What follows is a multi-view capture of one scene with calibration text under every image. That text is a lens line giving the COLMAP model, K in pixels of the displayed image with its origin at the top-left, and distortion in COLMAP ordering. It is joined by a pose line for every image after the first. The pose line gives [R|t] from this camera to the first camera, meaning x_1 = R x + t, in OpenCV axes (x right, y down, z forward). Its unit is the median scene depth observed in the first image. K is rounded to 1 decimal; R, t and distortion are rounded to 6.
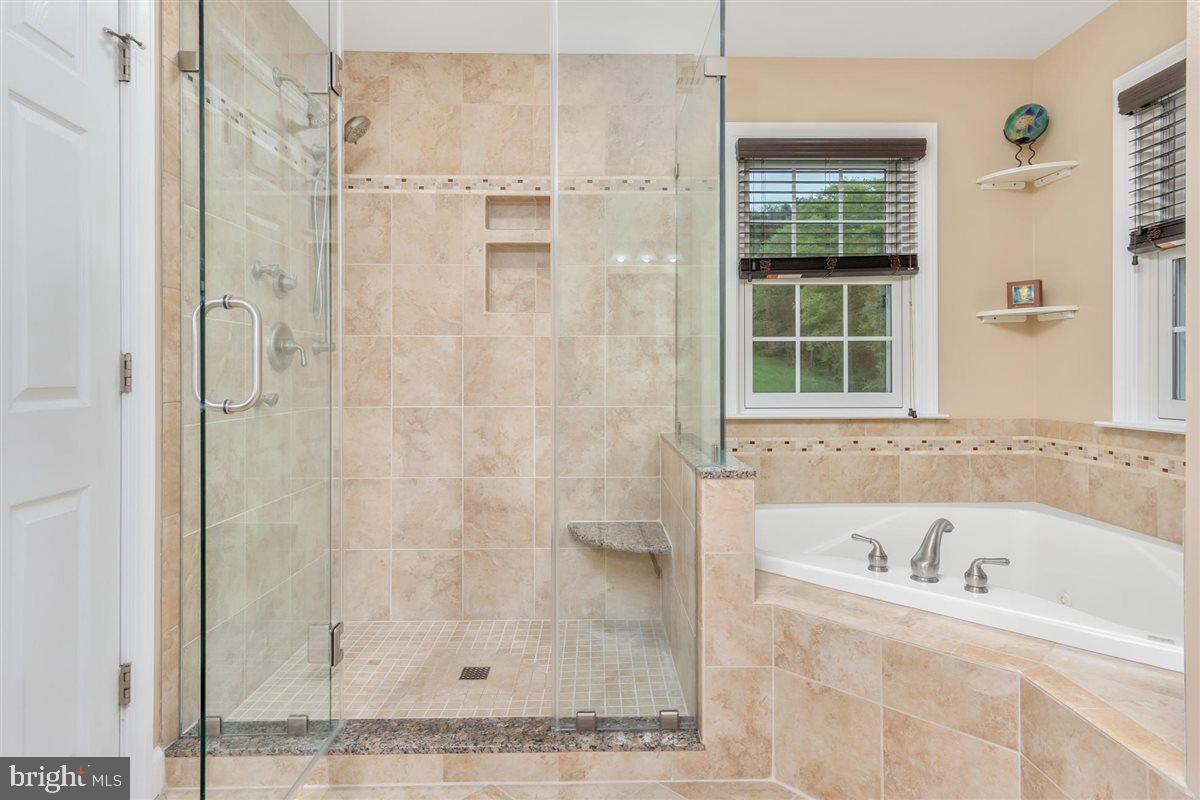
lens RADIAL K [[647.4, 0, 603.0], [0, 647.4, 372.7], [0, 0, 1]] dist [0.004470, 0.000745]
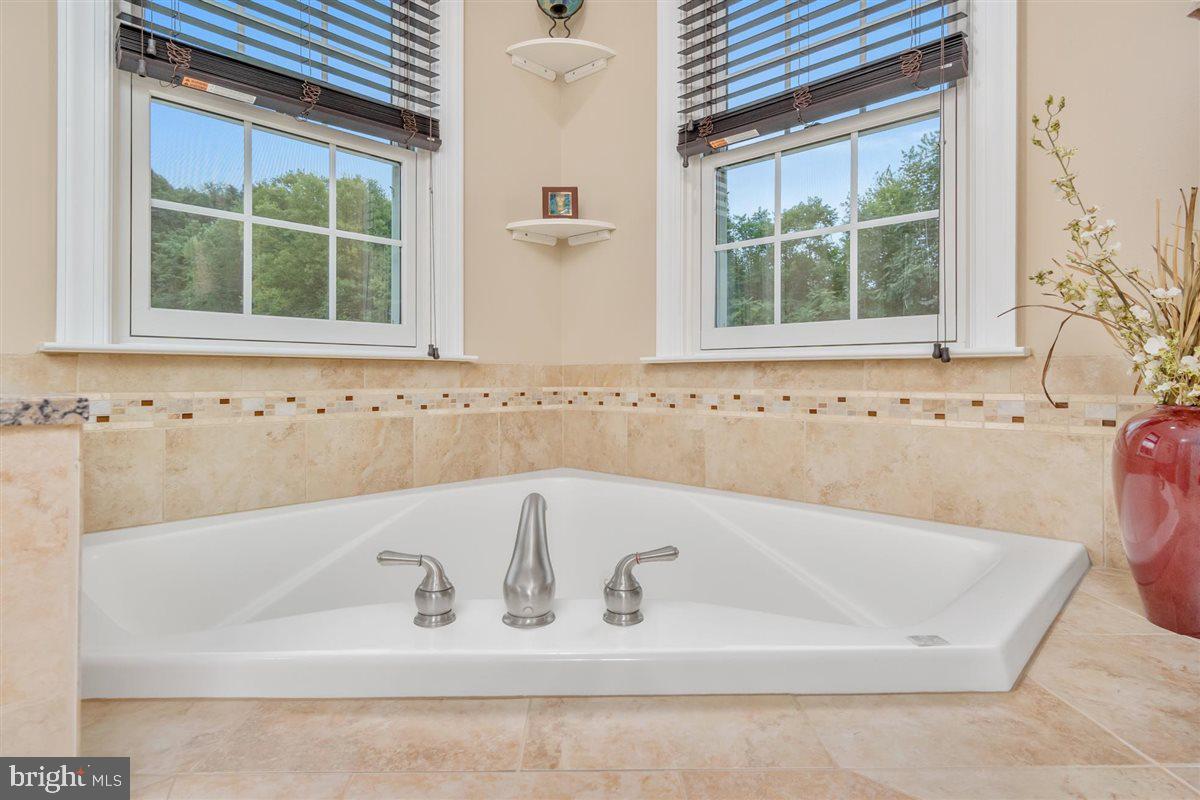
lens RADIAL K [[647.4, 0, 603.0], [0, 647.4, 372.7], [0, 0, 1]] dist [0.004470, 0.000745]
pose [[0.700175, 0.008346, 0.713922, 0.120064], [-0.002795, 0.999956, -0.008948, 0.088754], [-0.713966, 0.004270, 0.700168, 0.399852]]
